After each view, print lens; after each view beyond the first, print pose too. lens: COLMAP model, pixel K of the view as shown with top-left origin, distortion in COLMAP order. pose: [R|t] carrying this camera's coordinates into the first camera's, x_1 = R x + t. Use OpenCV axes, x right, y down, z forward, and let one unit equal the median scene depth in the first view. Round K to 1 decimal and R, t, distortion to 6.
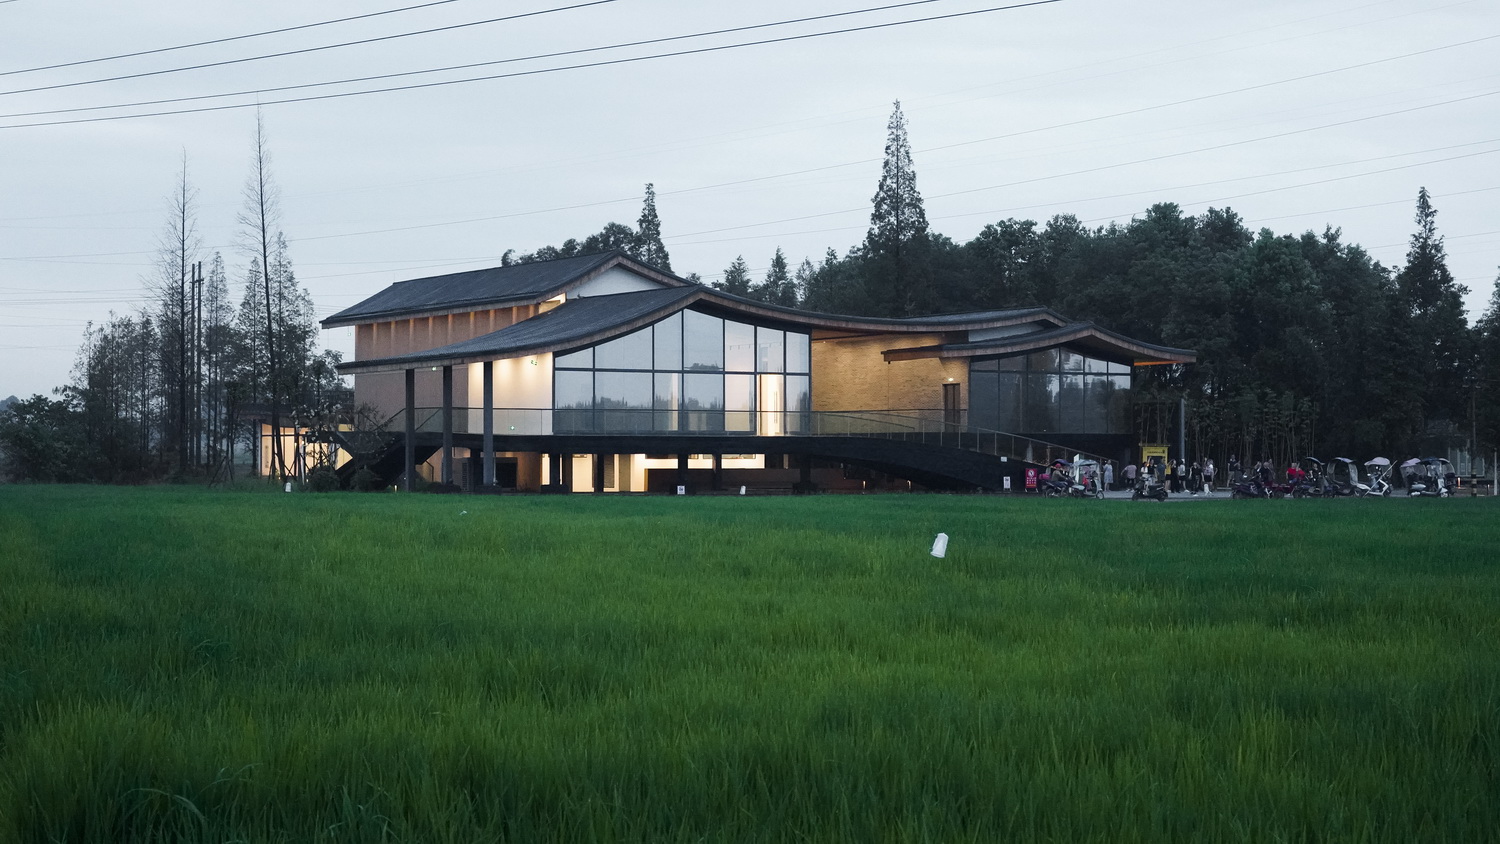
lens RADIAL K [[2589.5, 0, 750.0], [0, 2589.5, 422.0], [0, 0, 1]] dist [0.044773, 0.105107]
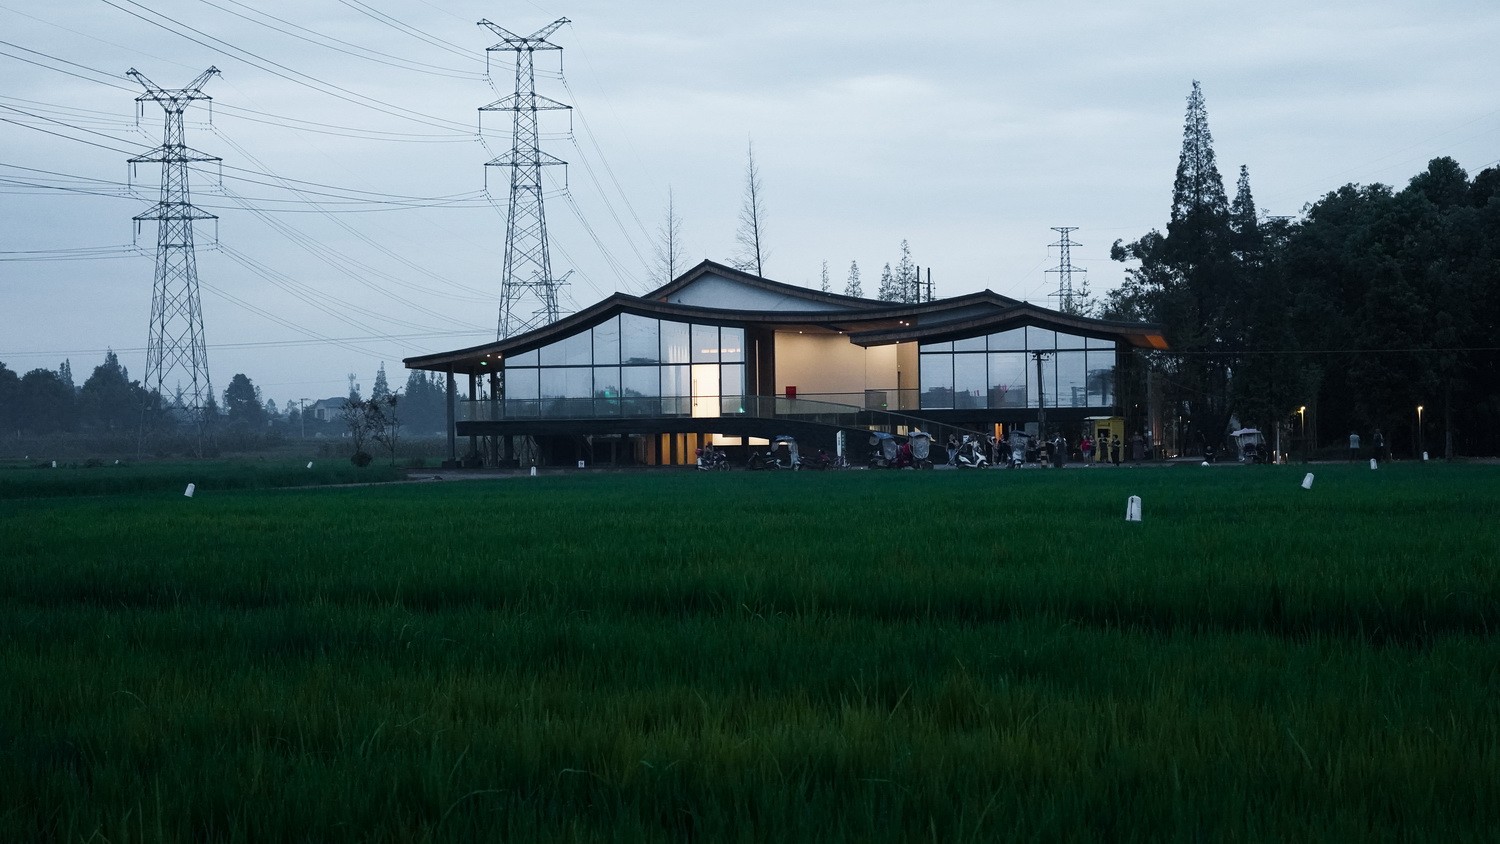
lens RADIAL K [[2589.5, 0, 750.0], [0, 2589.5, 422.0], [0, 0, 1]] dist [0.044773, 0.105107]
pose [[0.736401, -0.016490, -0.676345, 0.756735], [0.024659, 0.999693, 0.002475, 0.004692], [0.676096, -0.018501, 0.736581, 0.152133]]
